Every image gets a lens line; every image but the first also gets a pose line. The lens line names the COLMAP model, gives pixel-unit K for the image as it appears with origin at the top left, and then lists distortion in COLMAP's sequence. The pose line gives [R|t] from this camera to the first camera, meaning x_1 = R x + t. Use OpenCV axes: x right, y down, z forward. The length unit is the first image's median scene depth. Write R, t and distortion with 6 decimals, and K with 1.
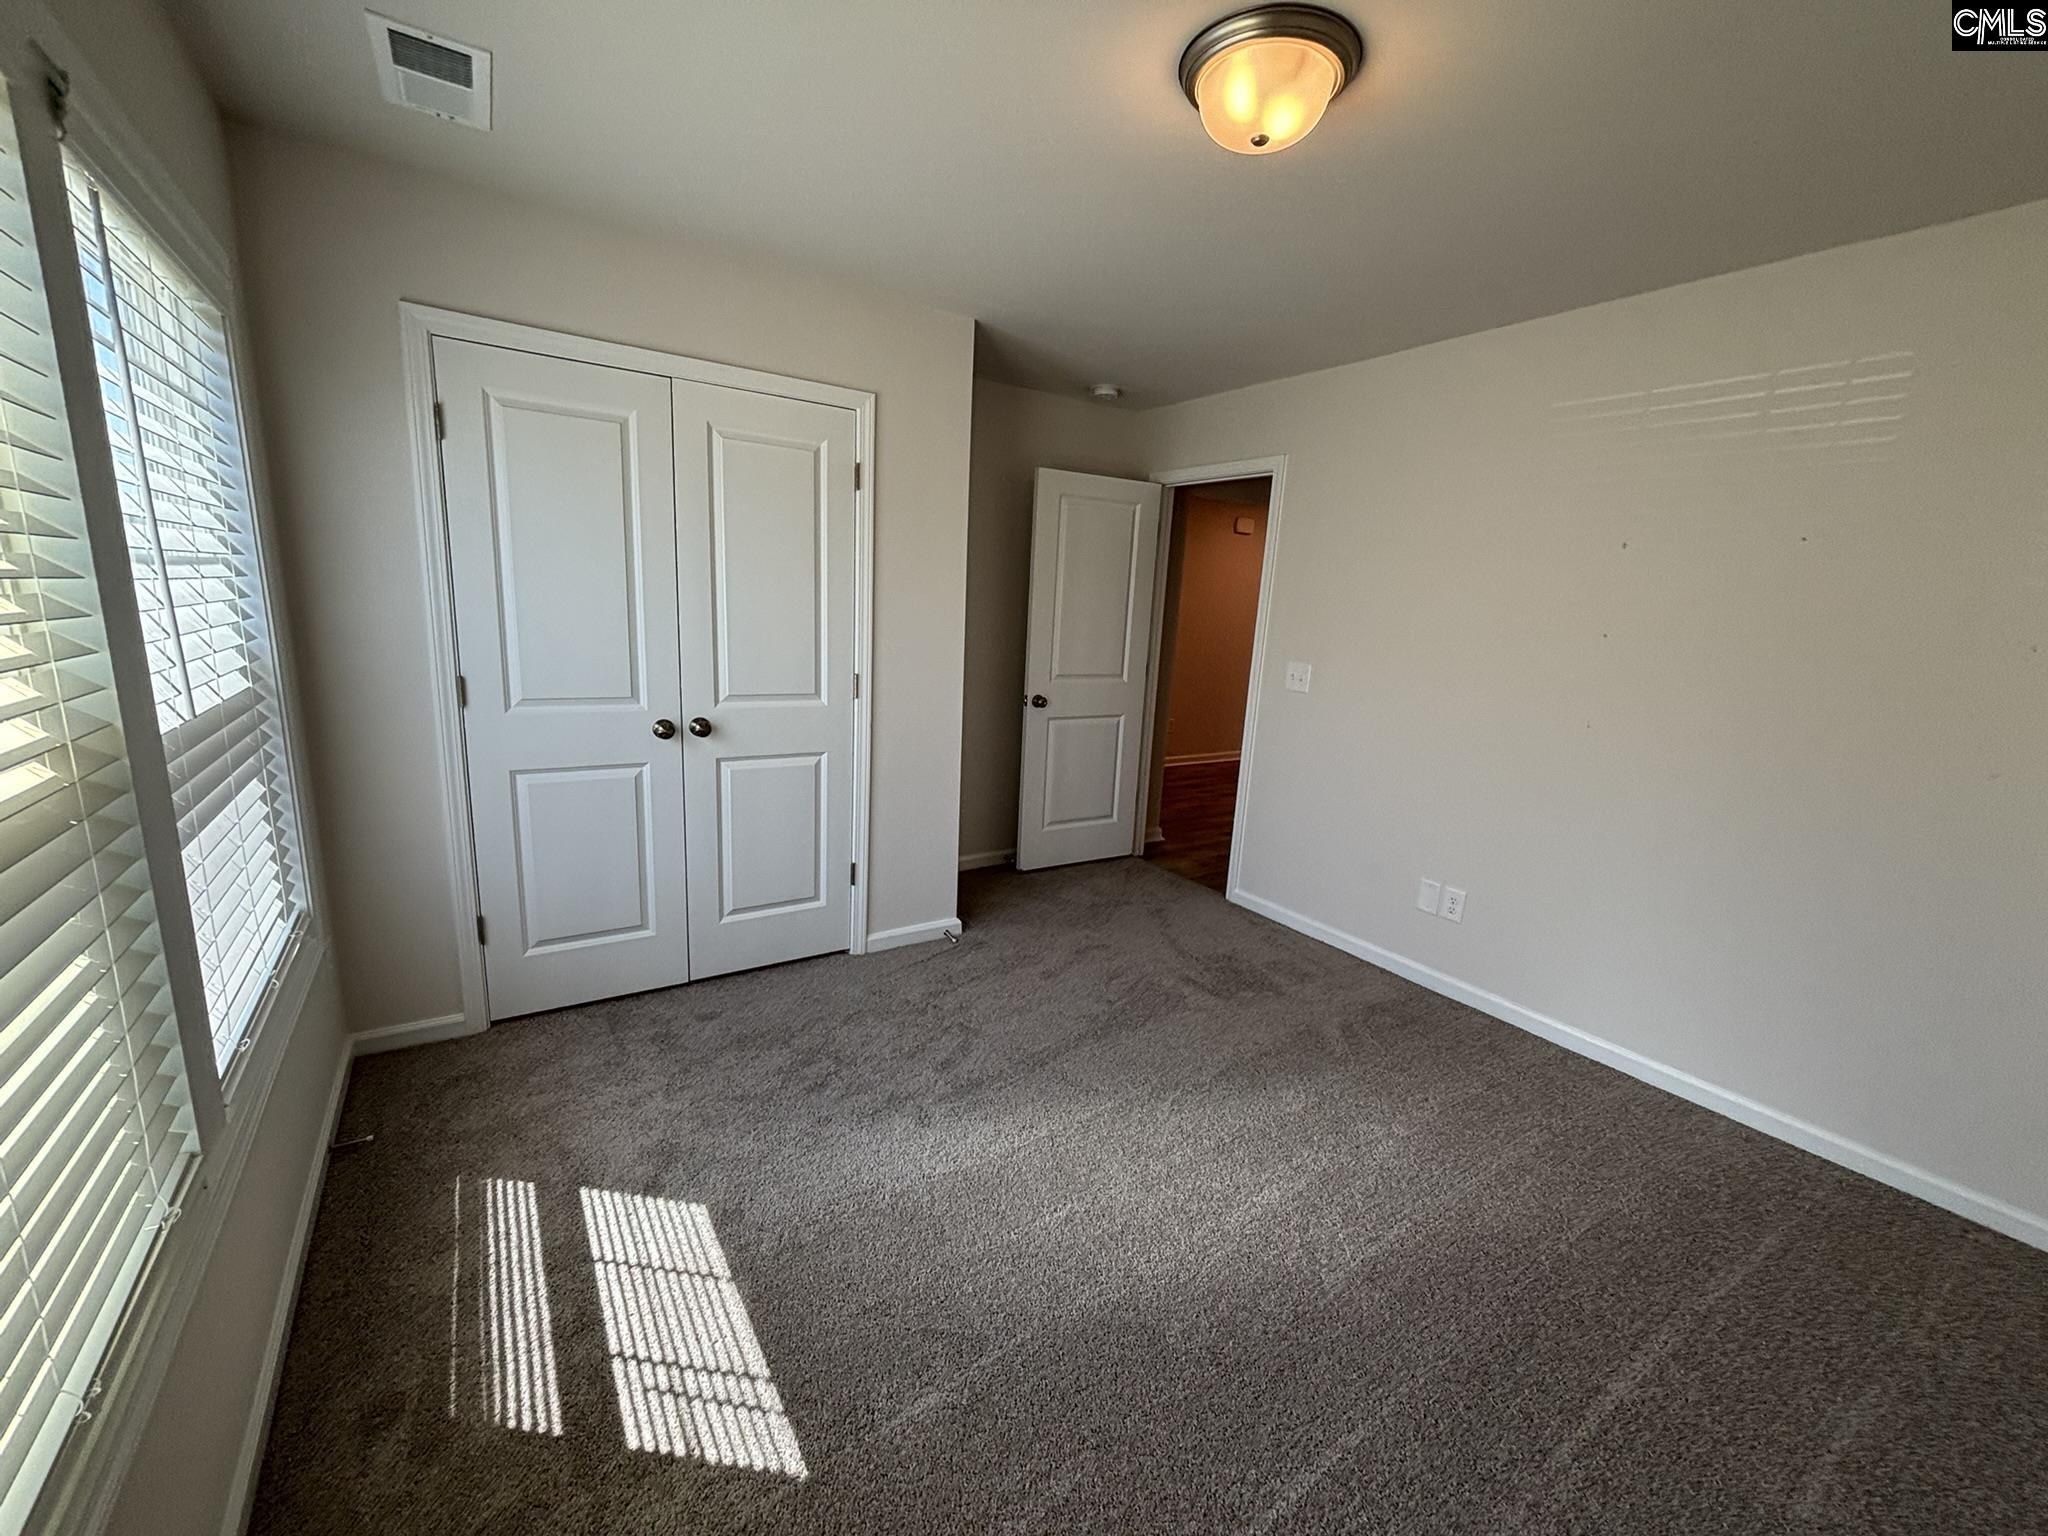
lens RADIAL K [[825.8, 0, 1022.3], [0, 825.8, 768.8], [0, 0, 1]] dist [0.001125, -0.000139]
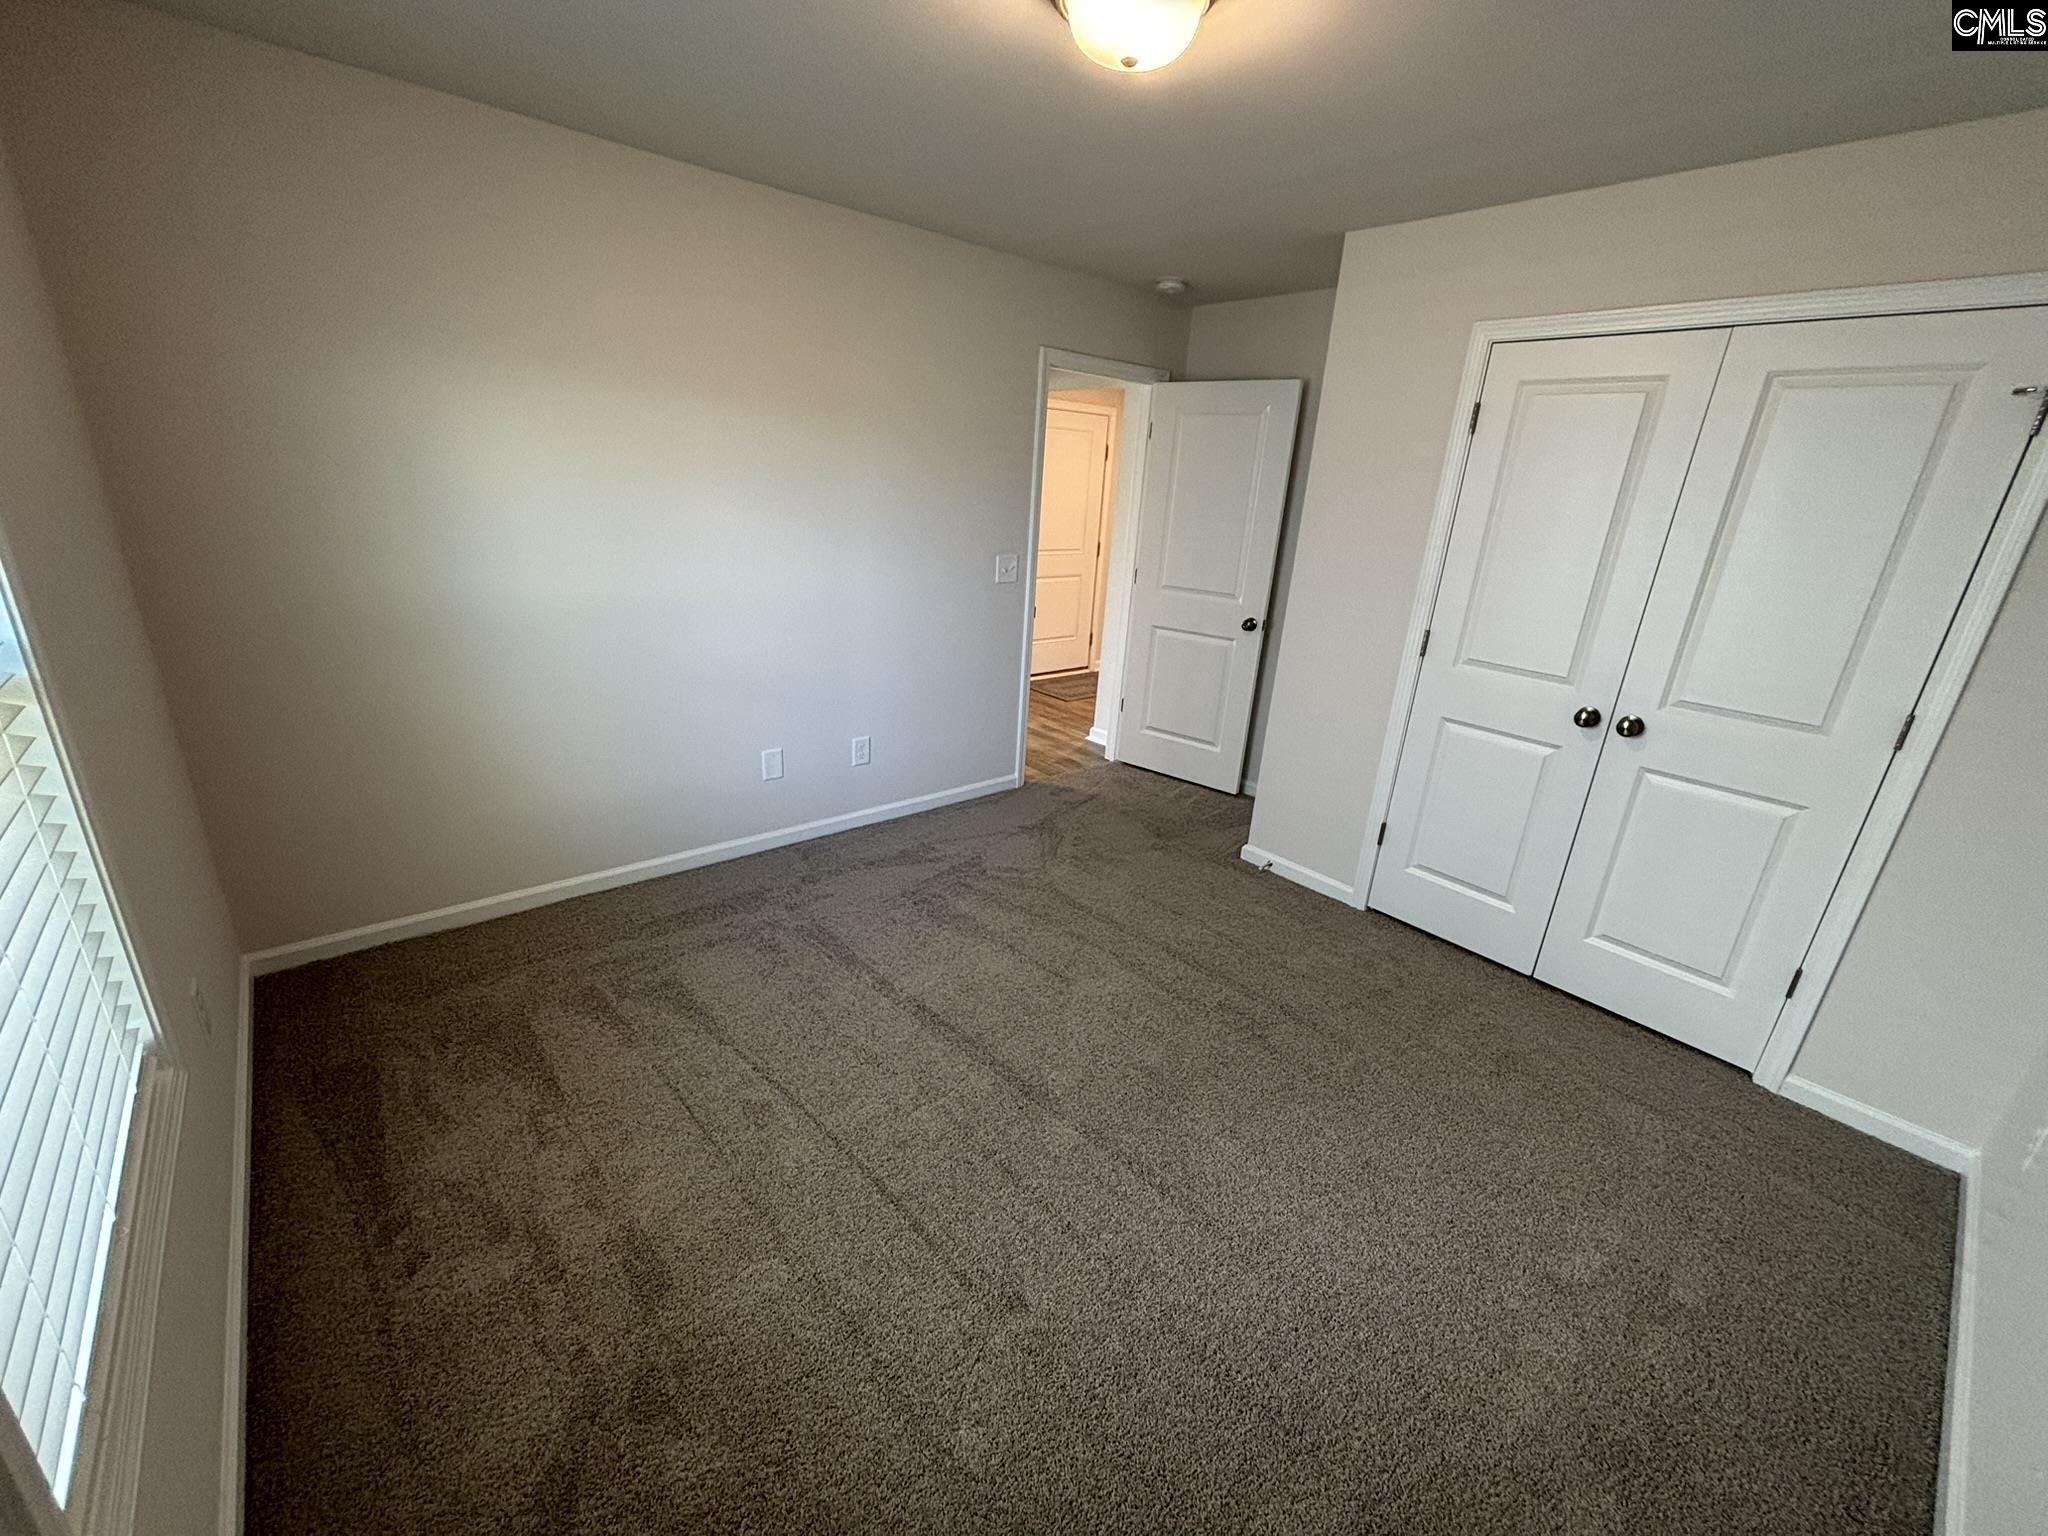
lens RADIAL K [[825.8, 0, 1024.1], [0, 825.8, 764.7], [0, 0, 1]] dist [0.001125, -0.000139]
pose [[0.132645, 0.277738, -0.951455, 0.405958], [-0.273080, 0.933026, 0.234287, -0.043531], [0.952802, 0.228746, 0.199606, 0.199423]]
